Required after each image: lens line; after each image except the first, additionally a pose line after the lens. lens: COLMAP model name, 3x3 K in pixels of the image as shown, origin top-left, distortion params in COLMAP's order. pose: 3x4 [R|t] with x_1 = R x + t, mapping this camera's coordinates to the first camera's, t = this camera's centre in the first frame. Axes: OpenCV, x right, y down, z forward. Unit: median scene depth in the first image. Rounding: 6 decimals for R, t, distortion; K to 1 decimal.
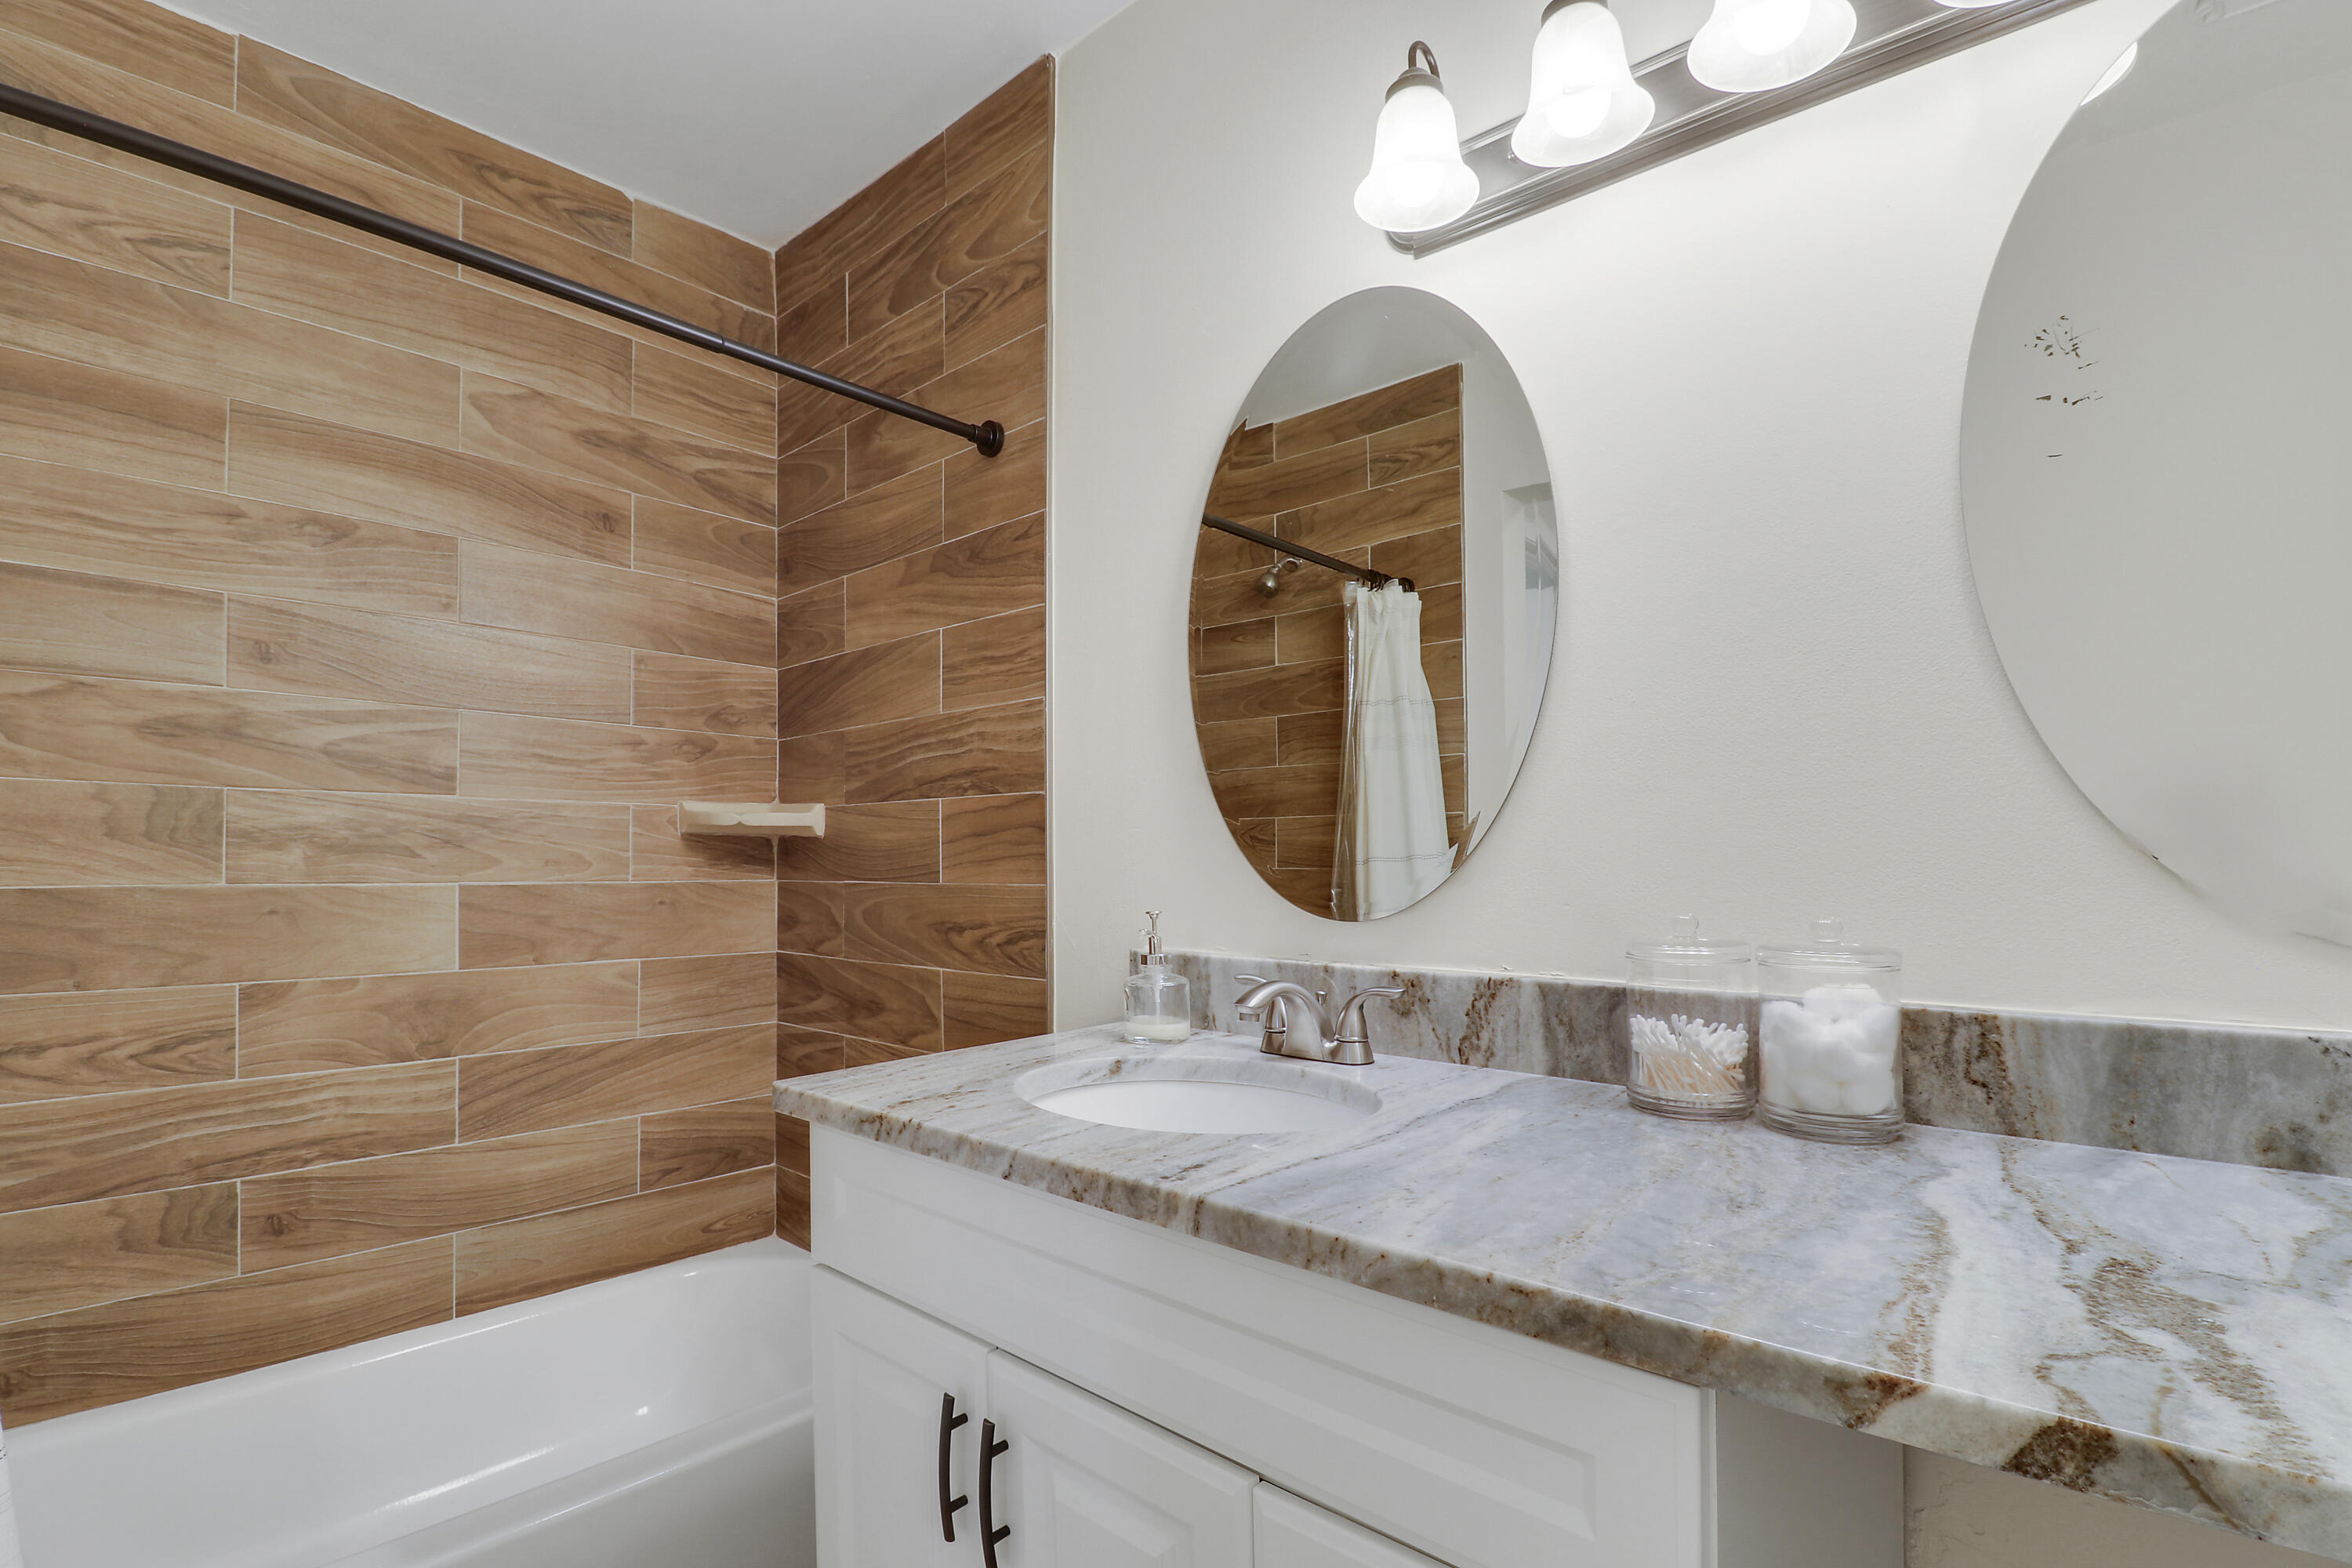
lens RADIAL K [[1089.5, 0, 1149.0], [0, 1089.5, 841.5], [0, 0, 1]] dist [-0.000733, -0.010763]
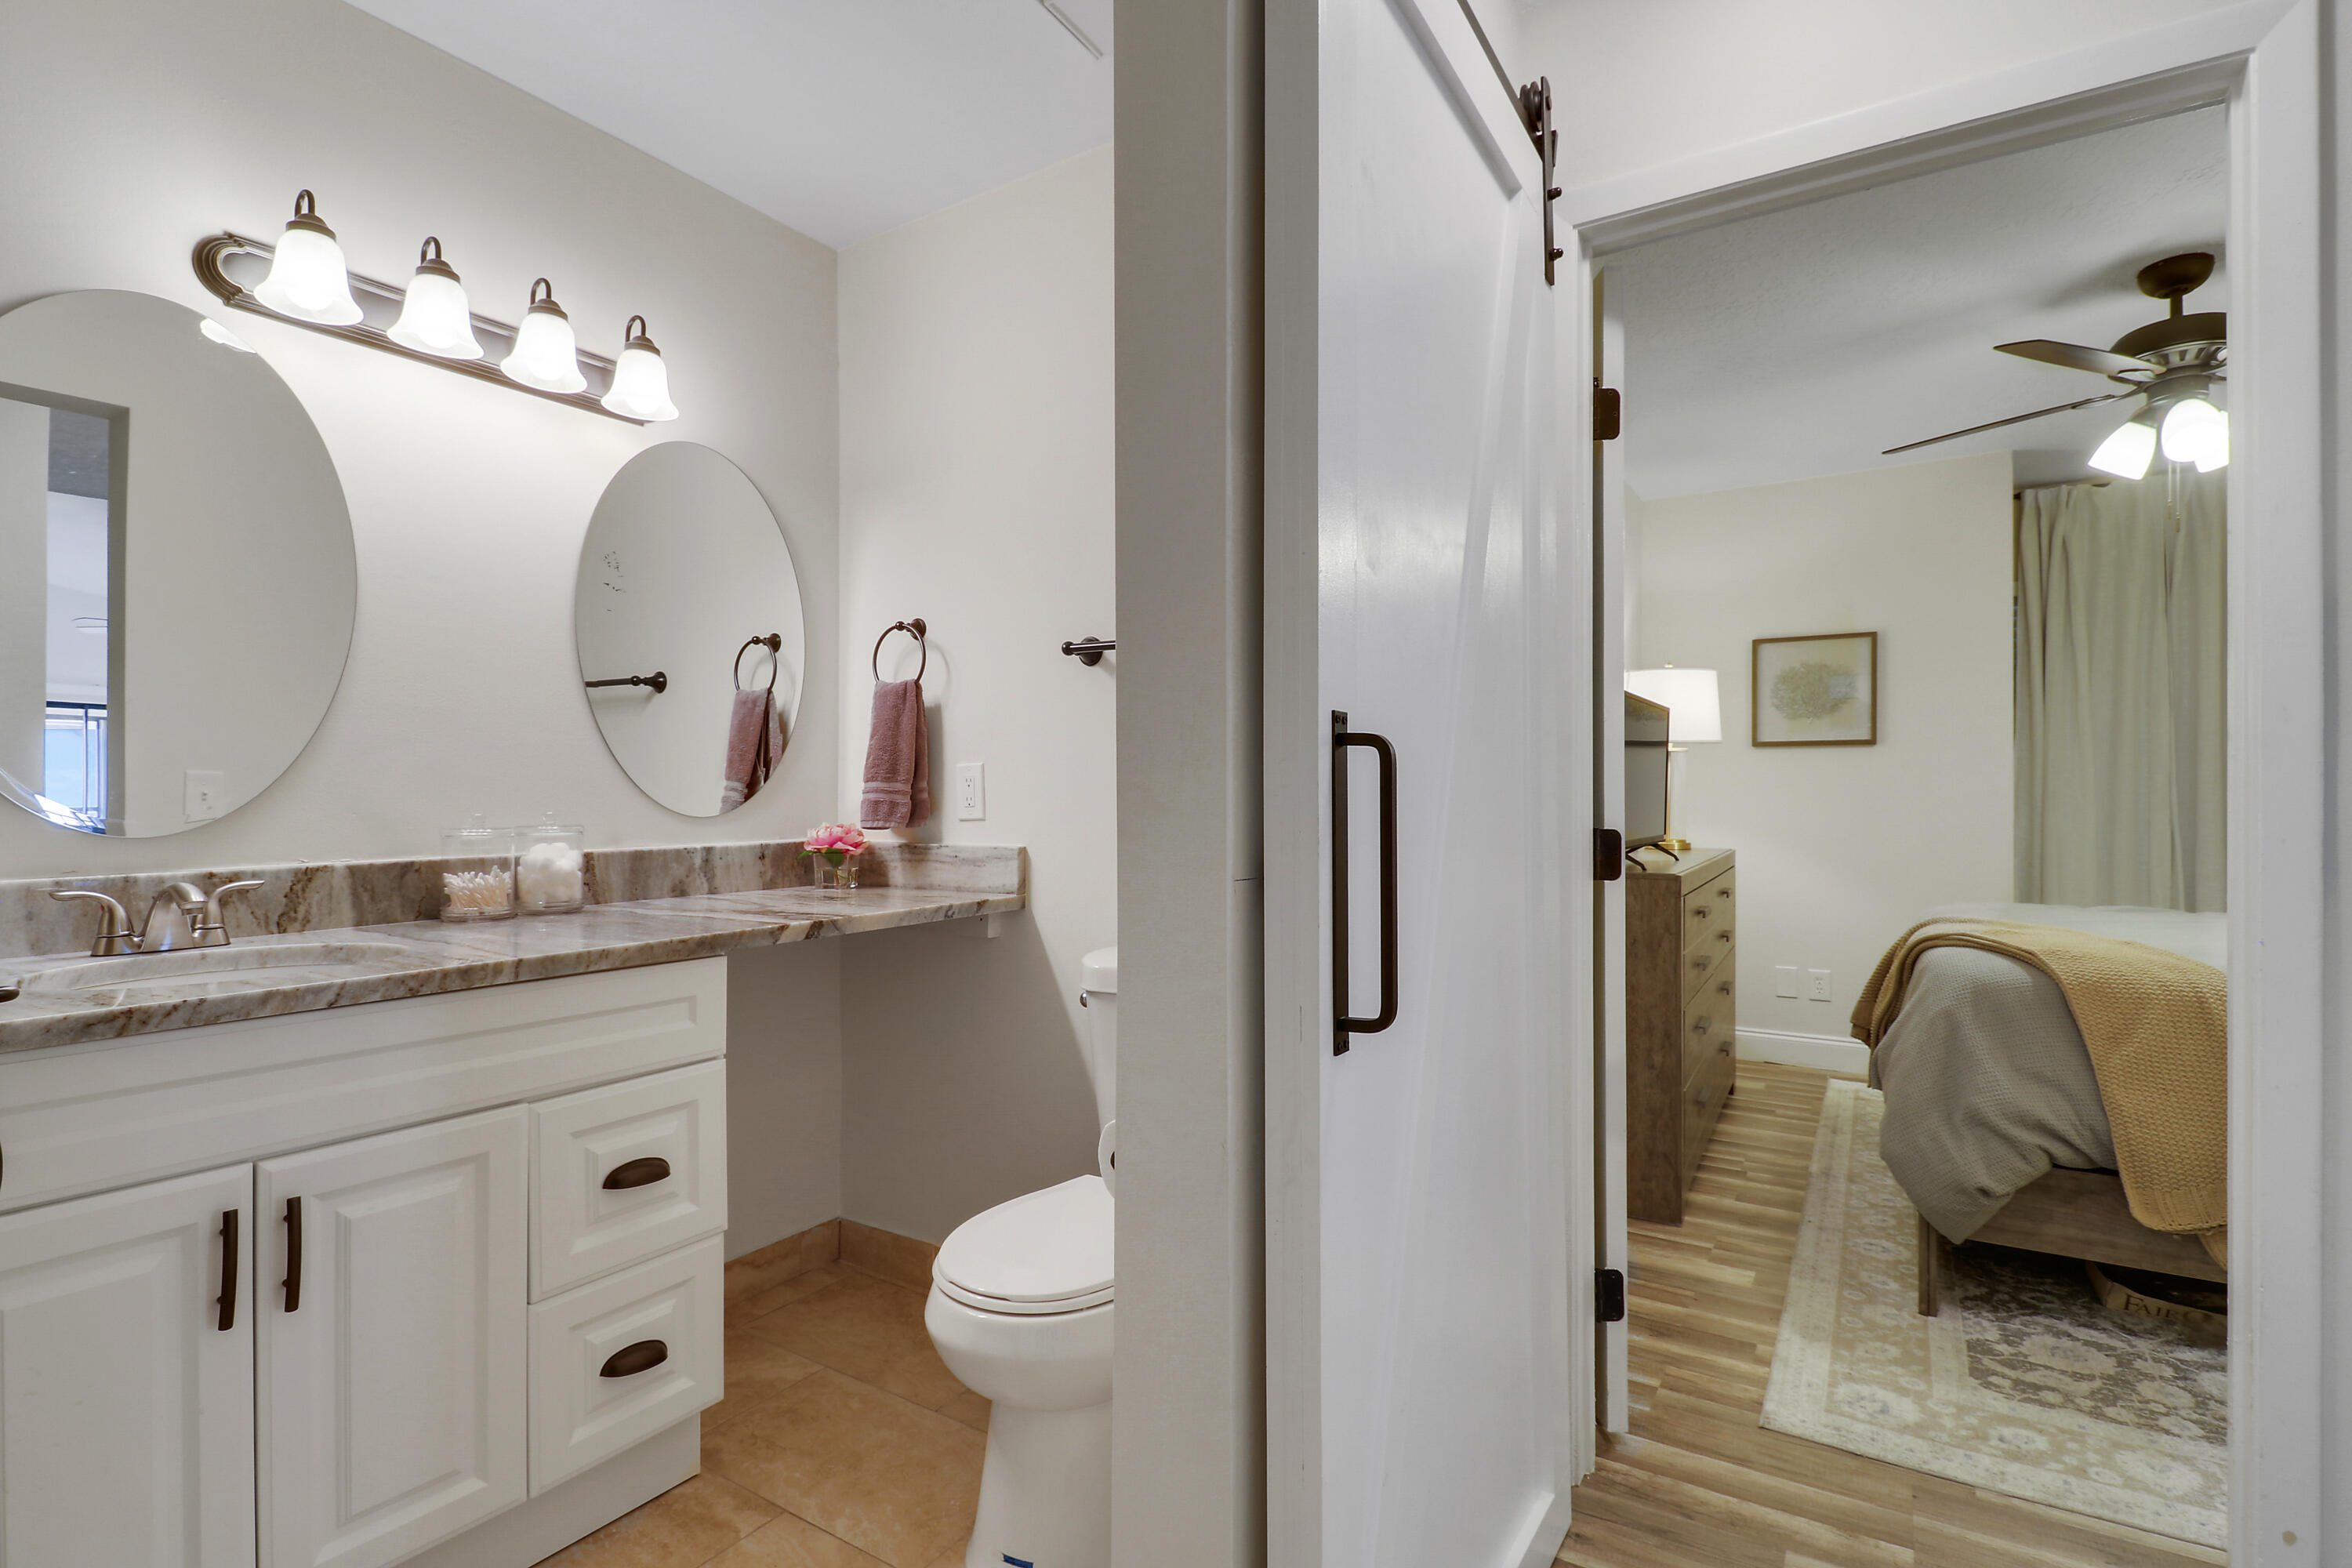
lens RADIAL K [[1089.5, 0, 1178.5], [0, 1089.5, 798.1], [0, 0, 1]] dist [-0.000733, -0.010763]
pose [[-0.142166, -0.008267, 0.989808, -1.561168], [-0.012118, 0.999905, 0.006611, 0.016607], [-0.989769, -0.011055, -0.142253, 0.111053]]
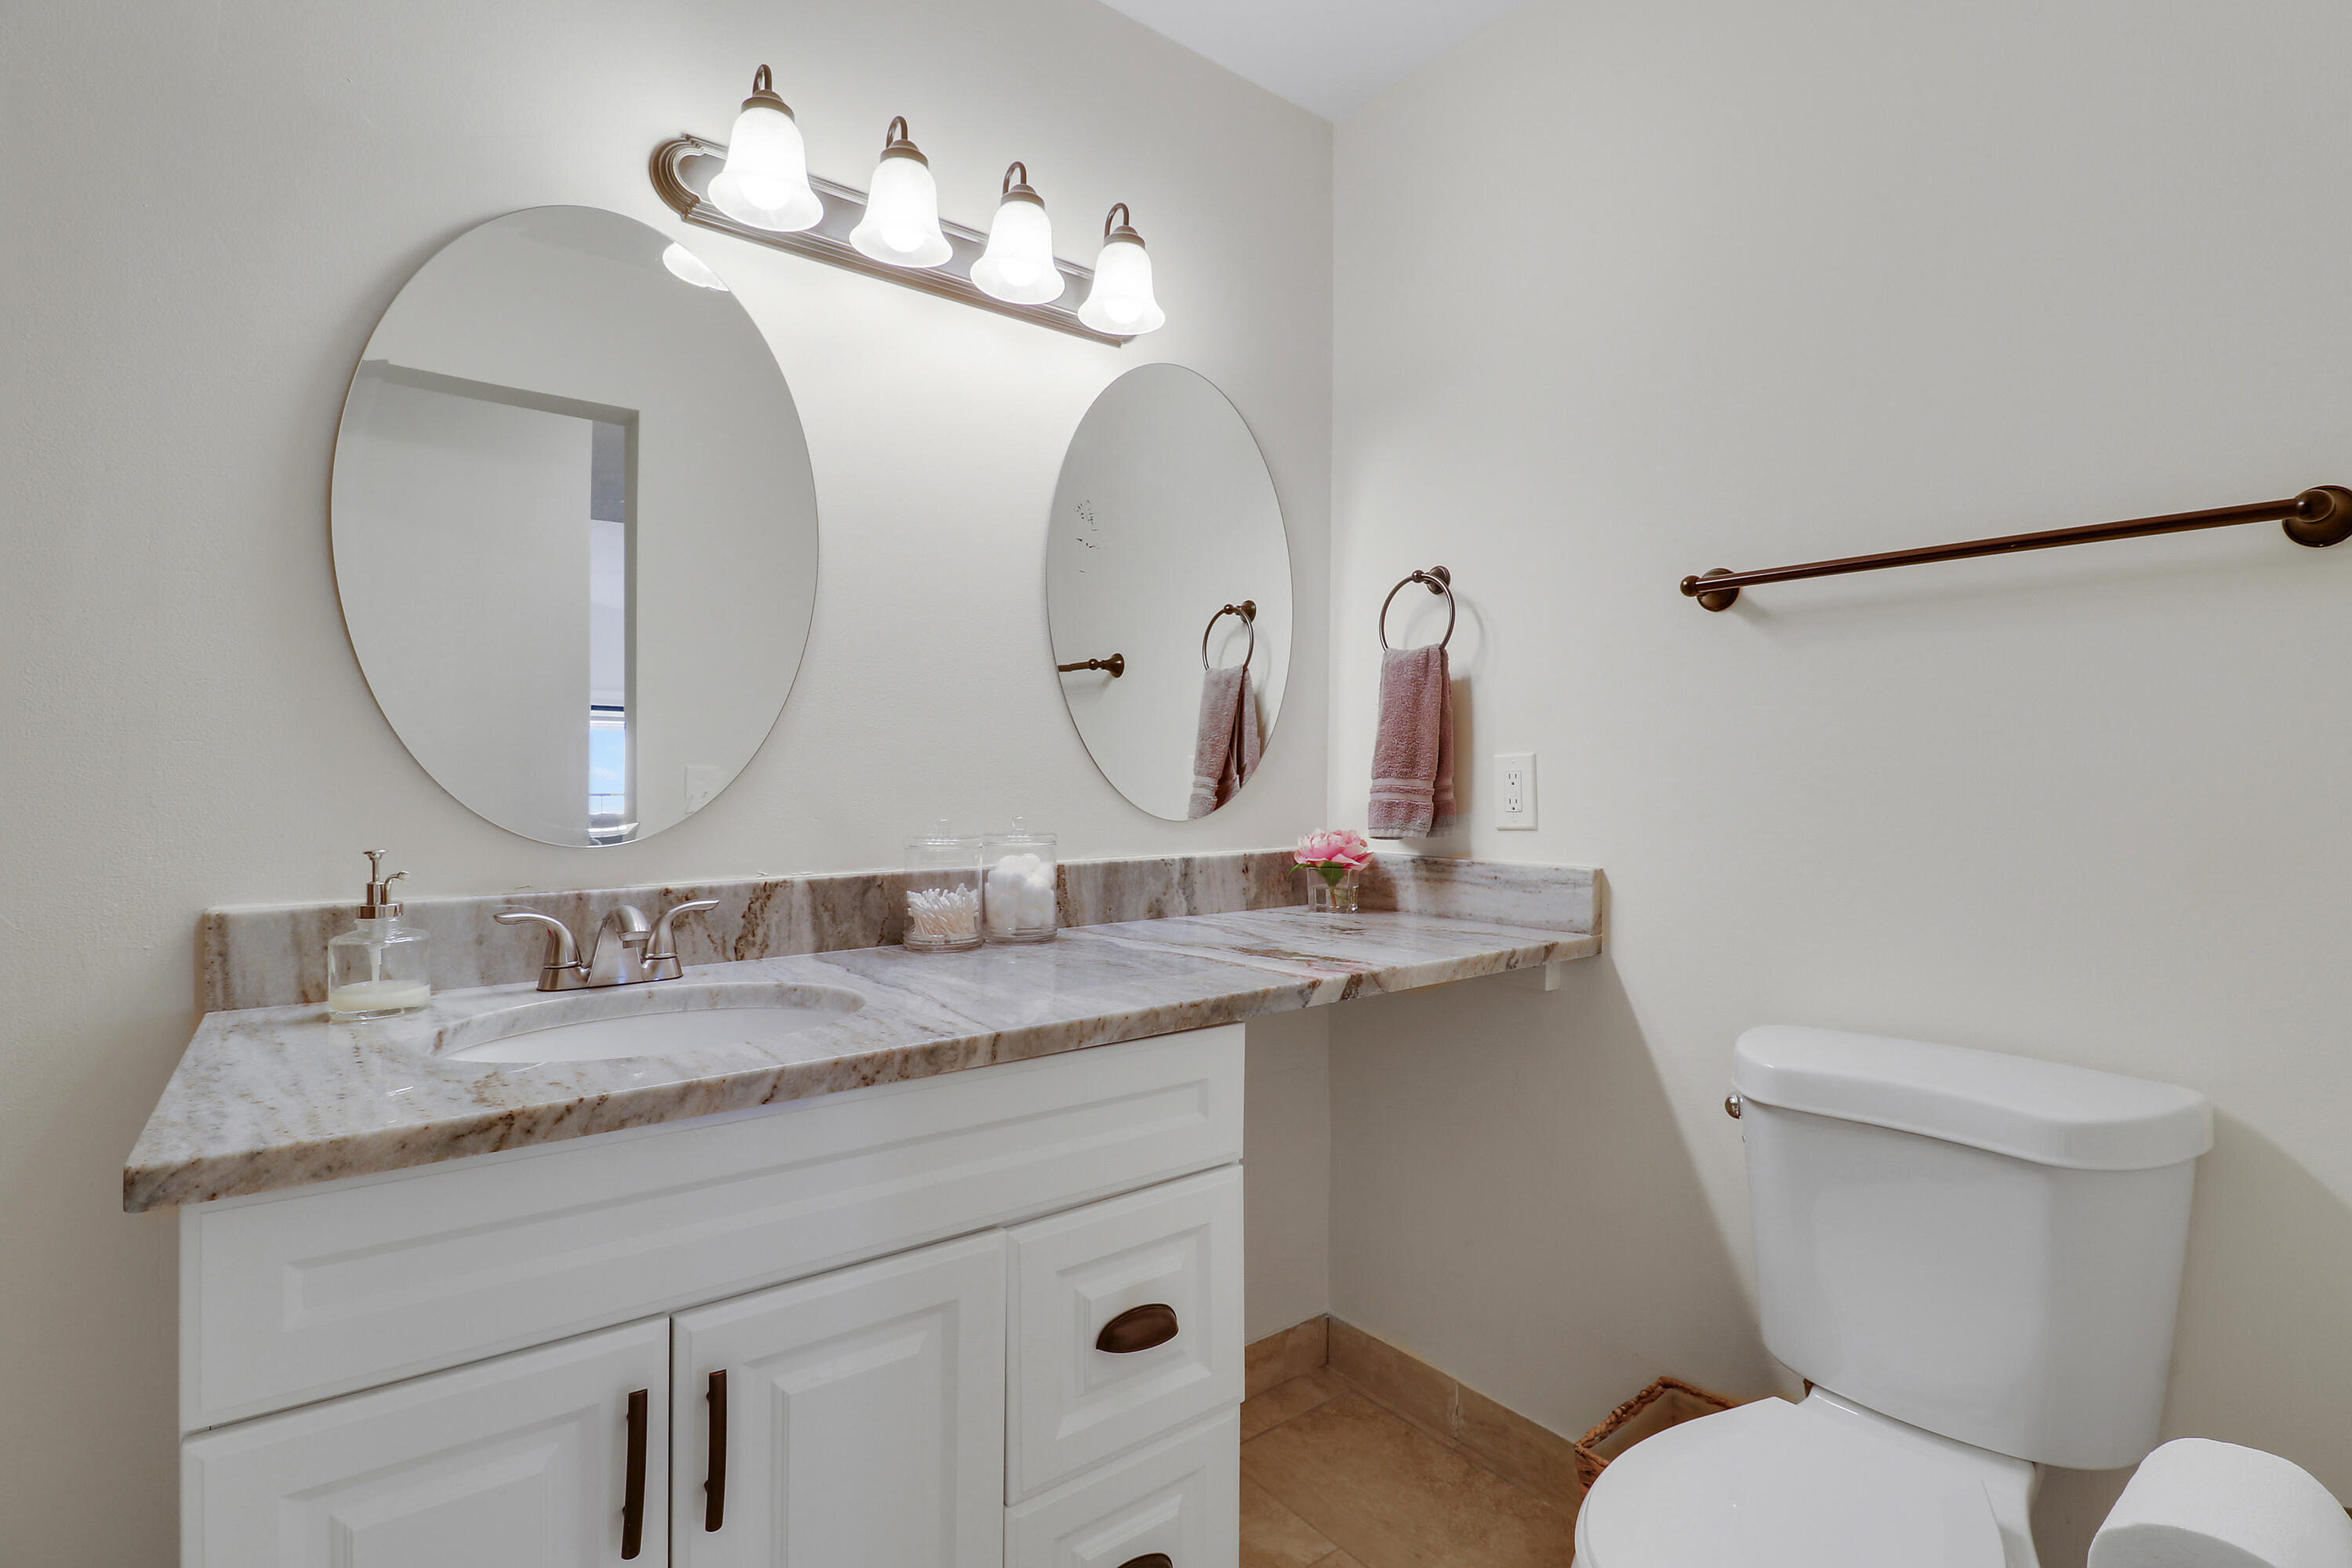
lens RADIAL K [[1089.5, 0, 1221.7], [0, 1089.5, 782.7], [0, 0, 1]] dist [-0.000733, -0.010763]
pose [[0.173335, -0.003911, 0.984855, -0.971125], [-0.013177, 0.999893, 0.006290, 0.004192], [-0.984775, -0.014068, 0.173265, 0.392510]]
